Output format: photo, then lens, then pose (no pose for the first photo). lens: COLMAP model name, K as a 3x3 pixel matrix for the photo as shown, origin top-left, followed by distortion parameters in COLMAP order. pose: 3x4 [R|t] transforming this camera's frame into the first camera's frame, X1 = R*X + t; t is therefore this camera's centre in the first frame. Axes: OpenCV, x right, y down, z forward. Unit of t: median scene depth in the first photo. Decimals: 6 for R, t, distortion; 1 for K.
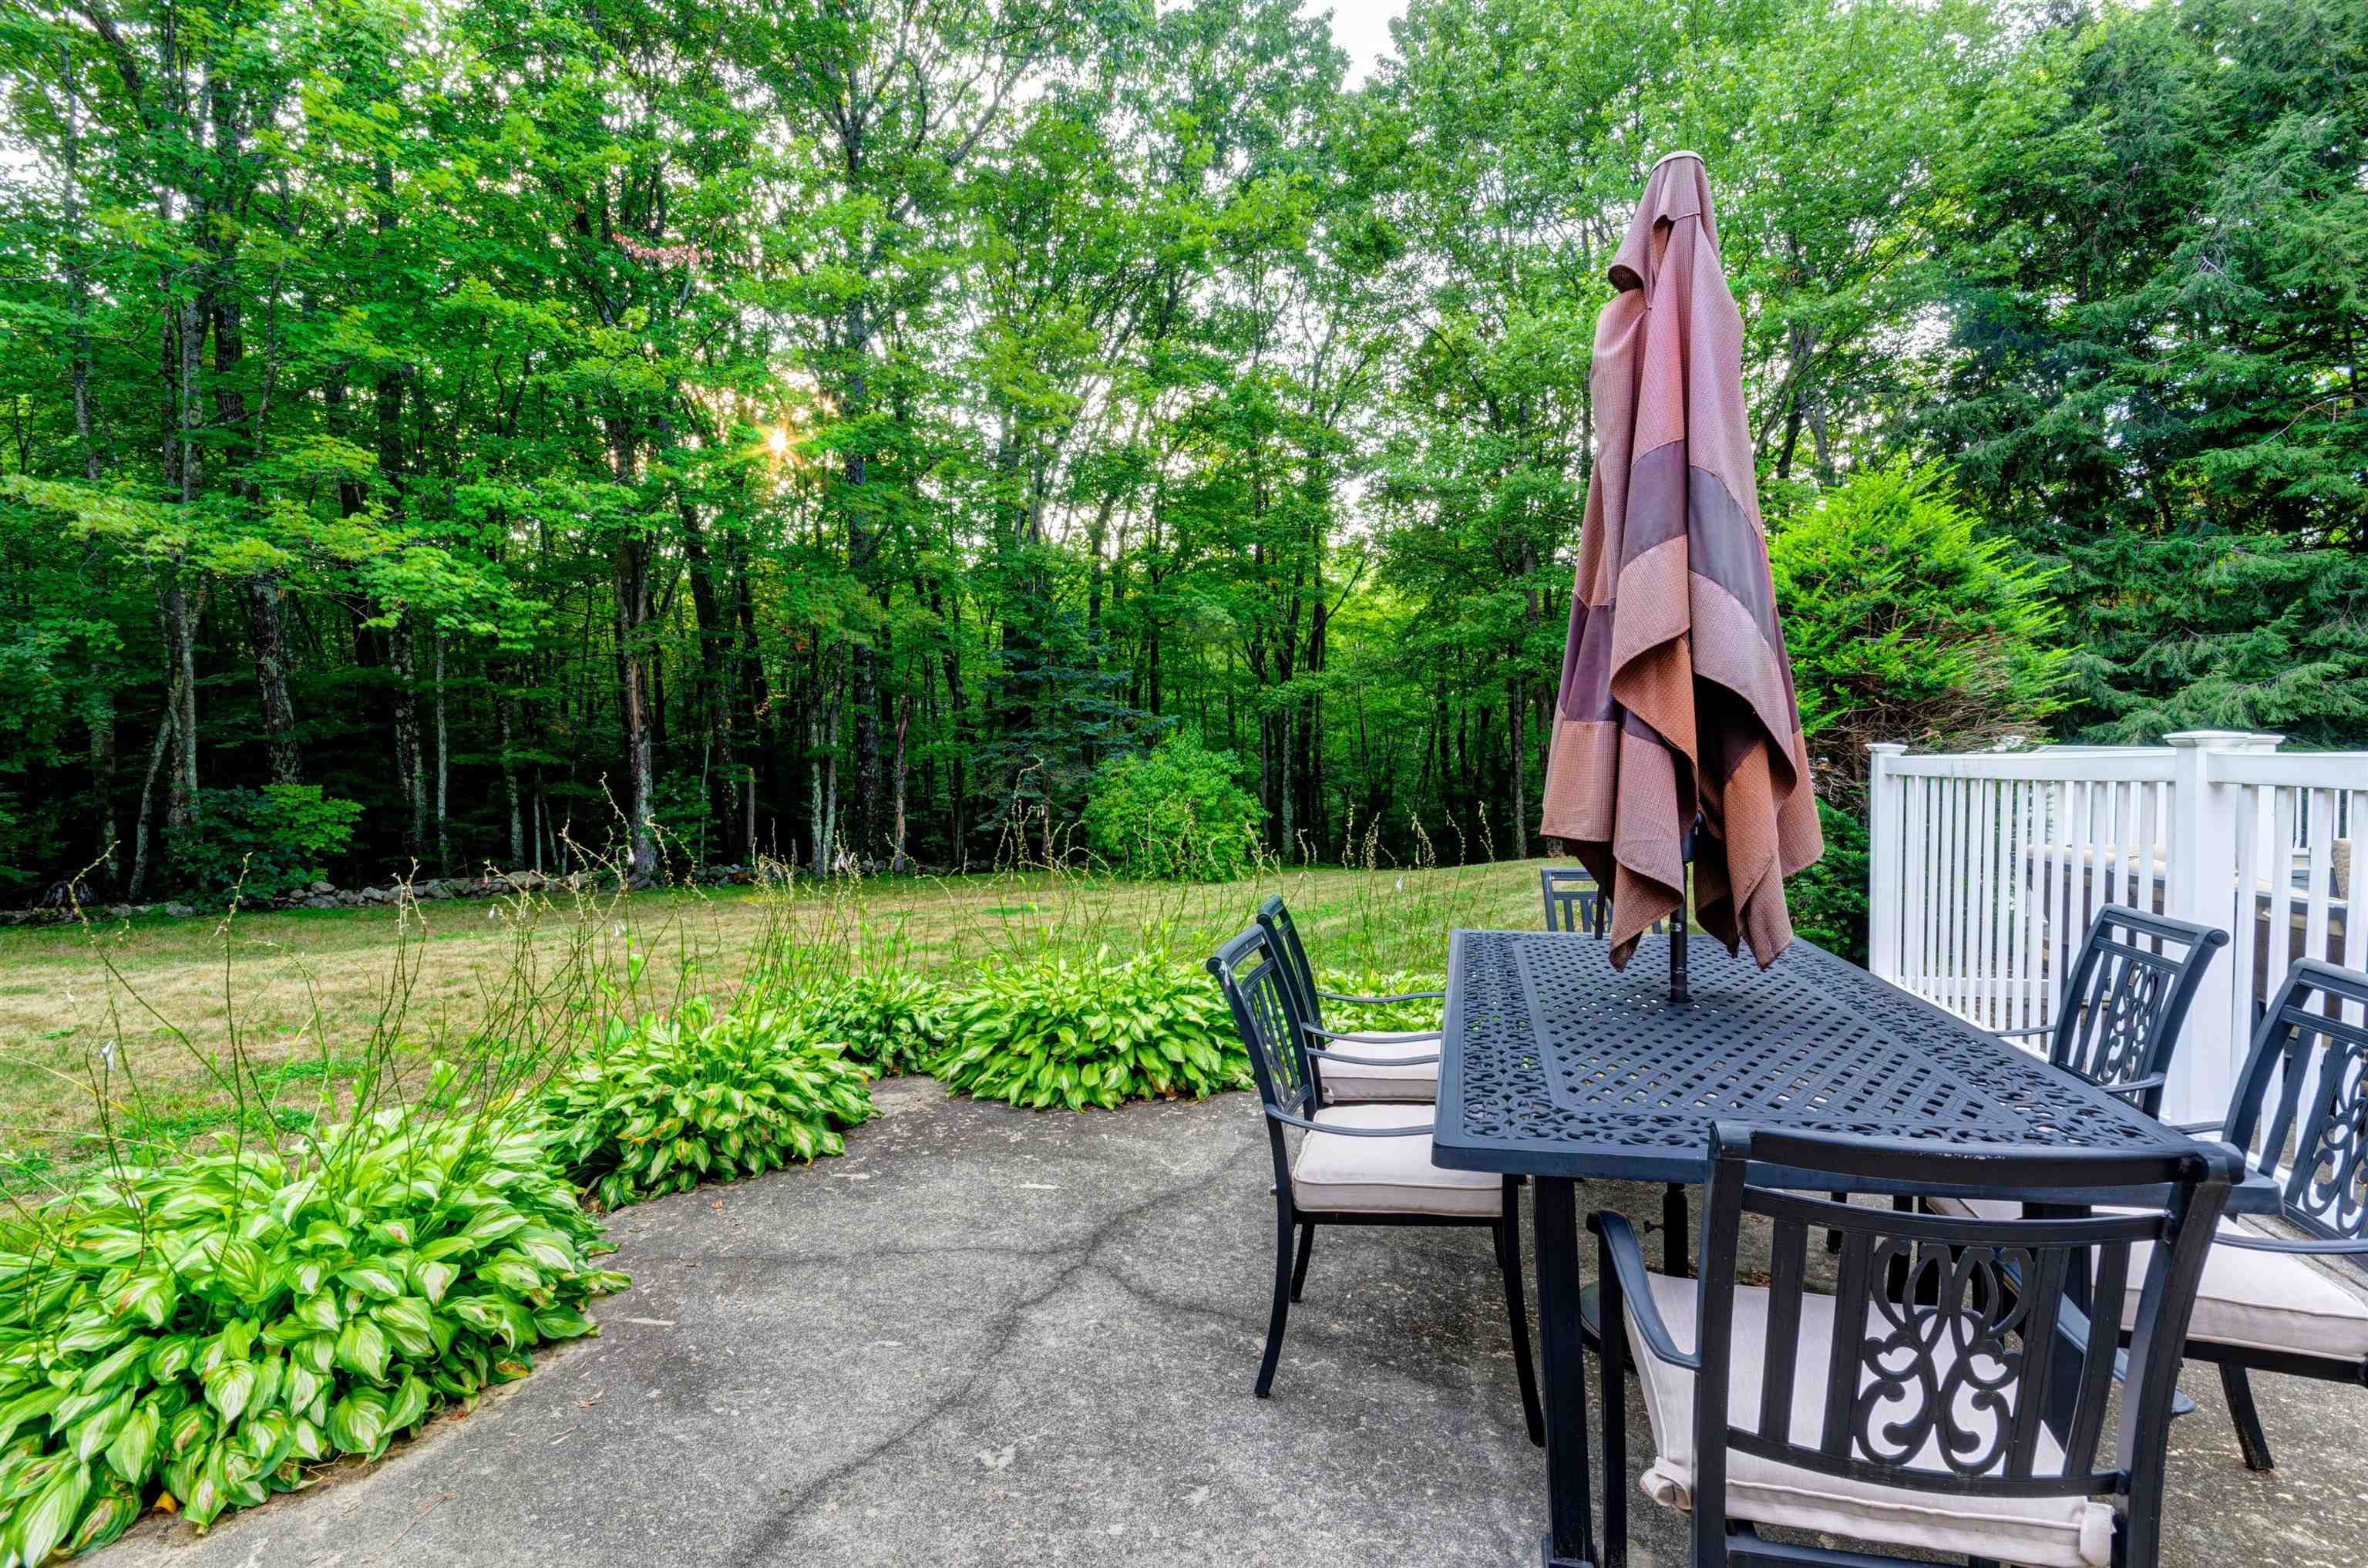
lens RADIAL K [[1093.0, 0, 1184.1], [0, 1093.0, 787.8], [0, 0, 1]] dist [-0.001890, -0.000452]
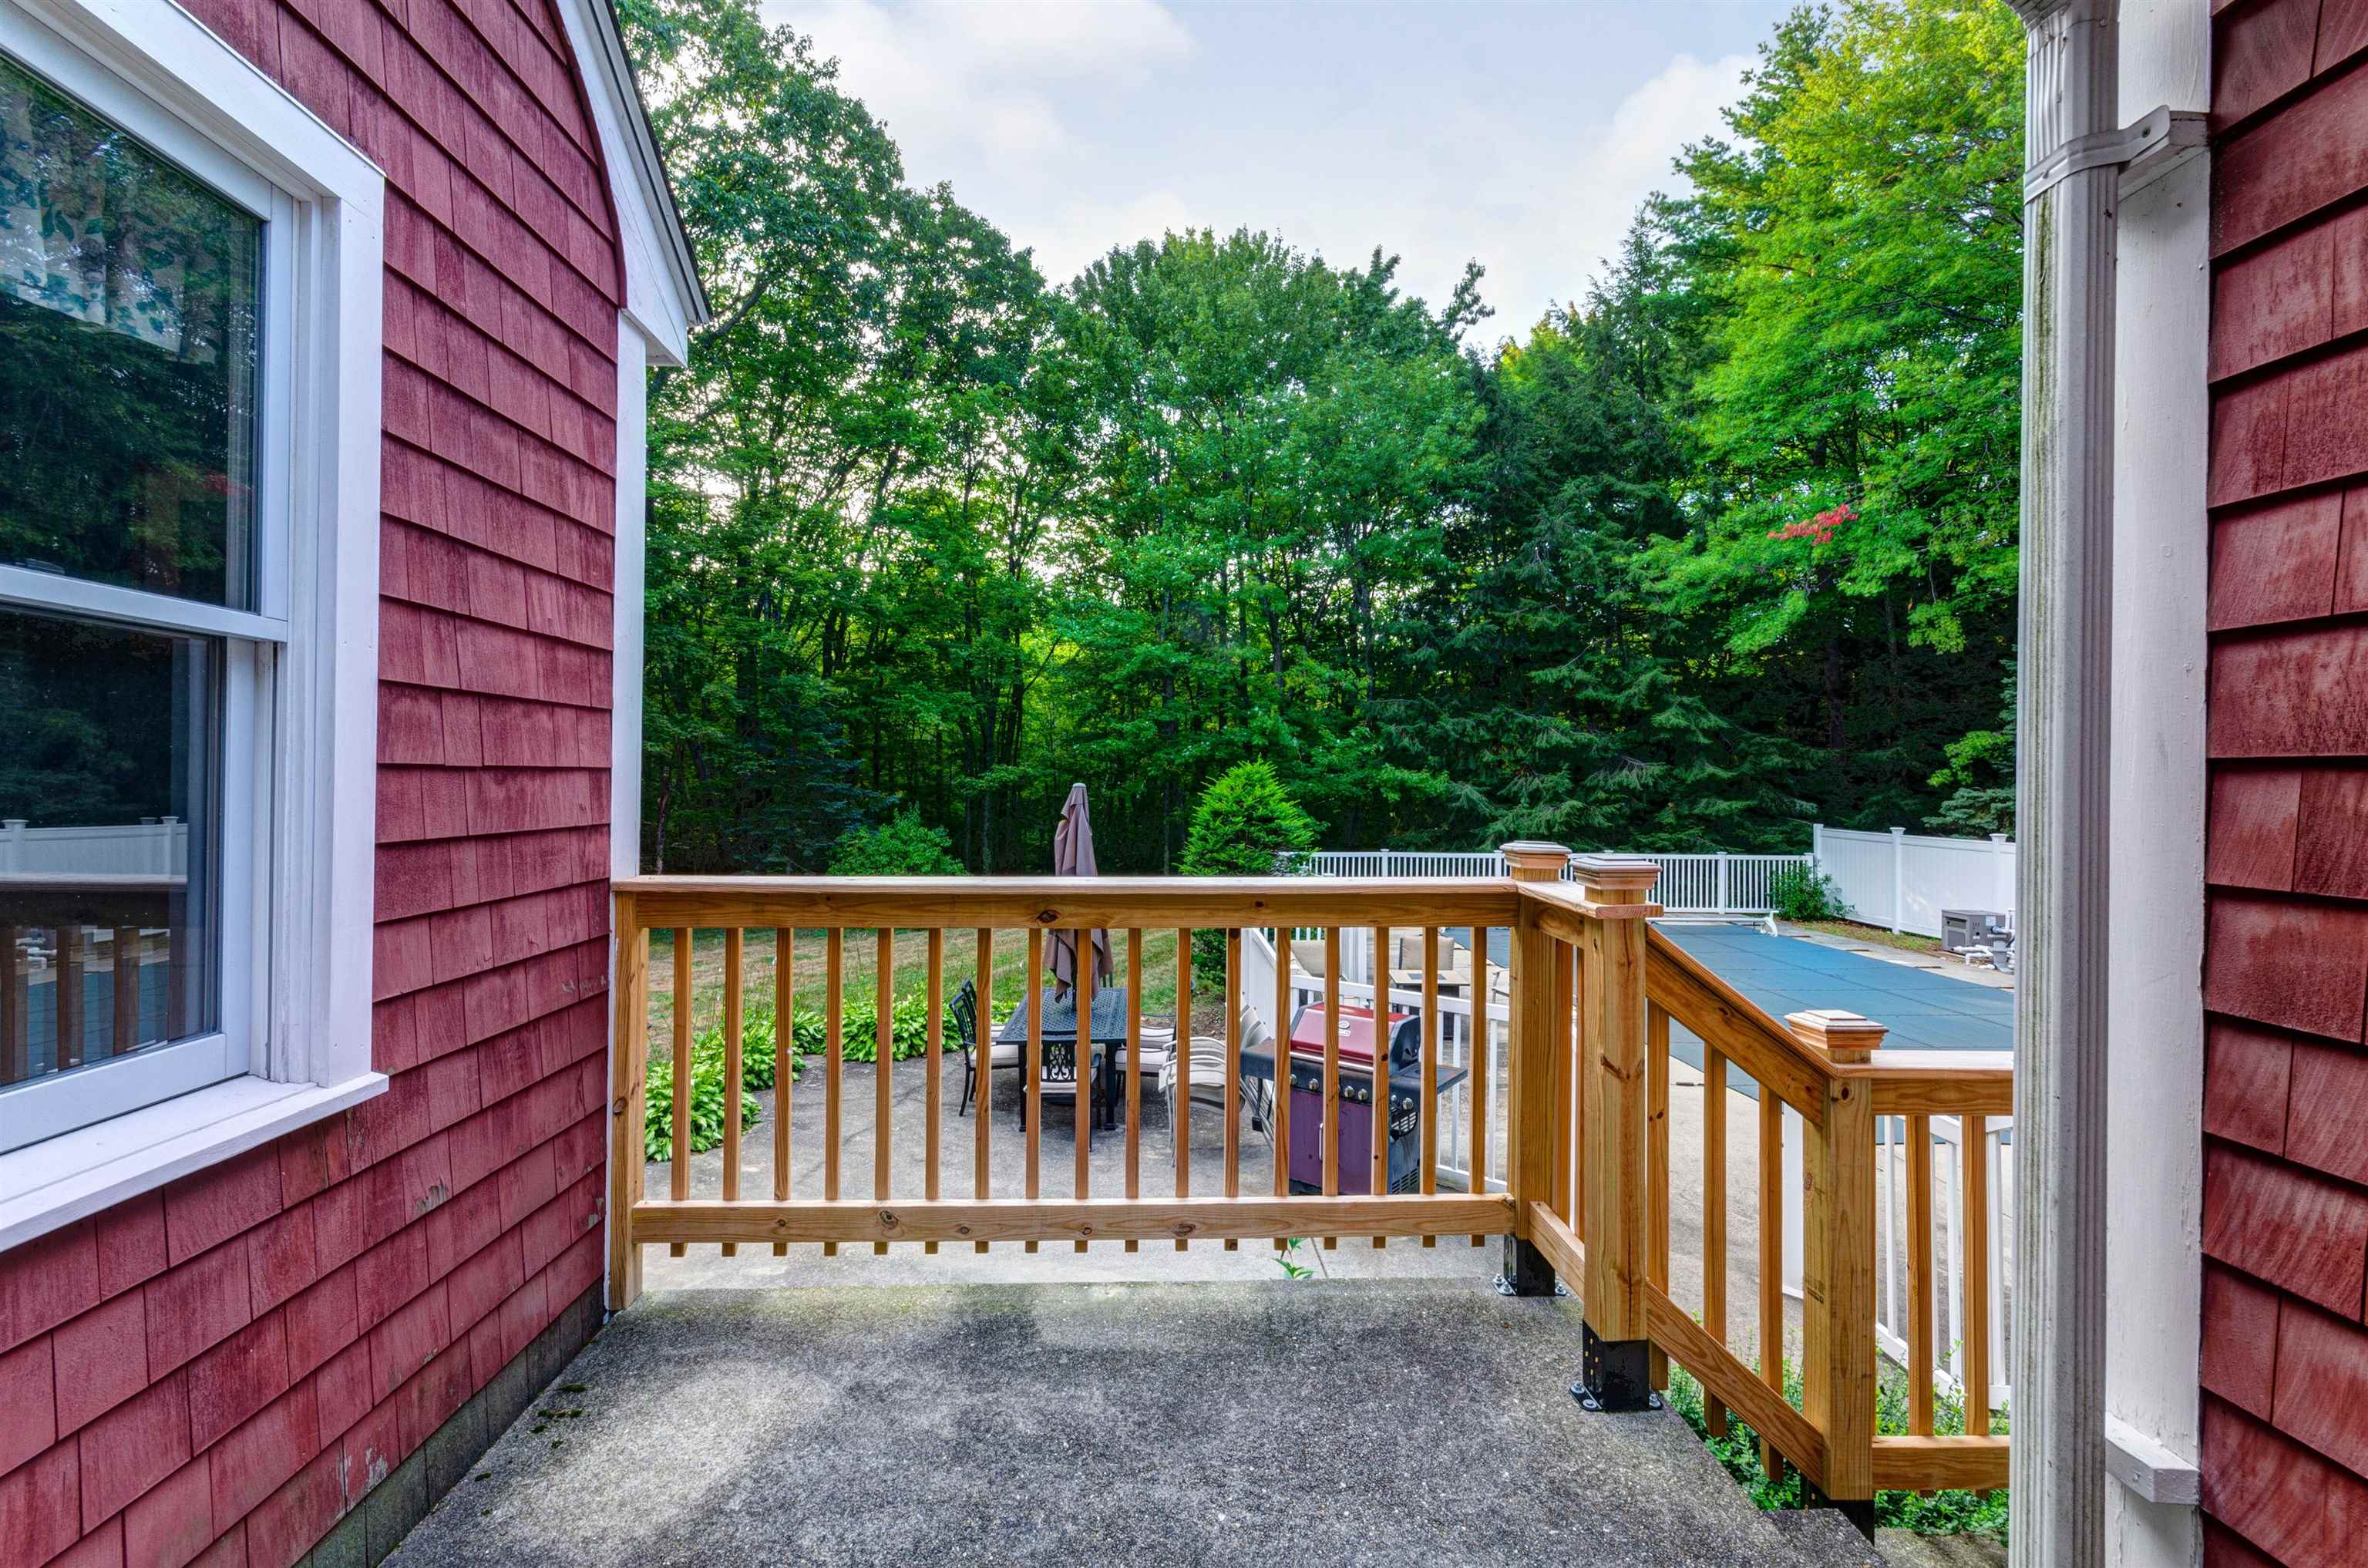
lens RADIAL K [[1047.5, 0, 1175.5], [0, 1047.5, 779.3], [0, 0, 1]] dist [0.007649, -0.000983]
pose [[0.964226, 0.018866, 0.264410, -0.030457], [-0.011203, 0.999473, -0.030461, -0.080551], [-0.264845, 0.026409, 0.963929, -0.423722]]
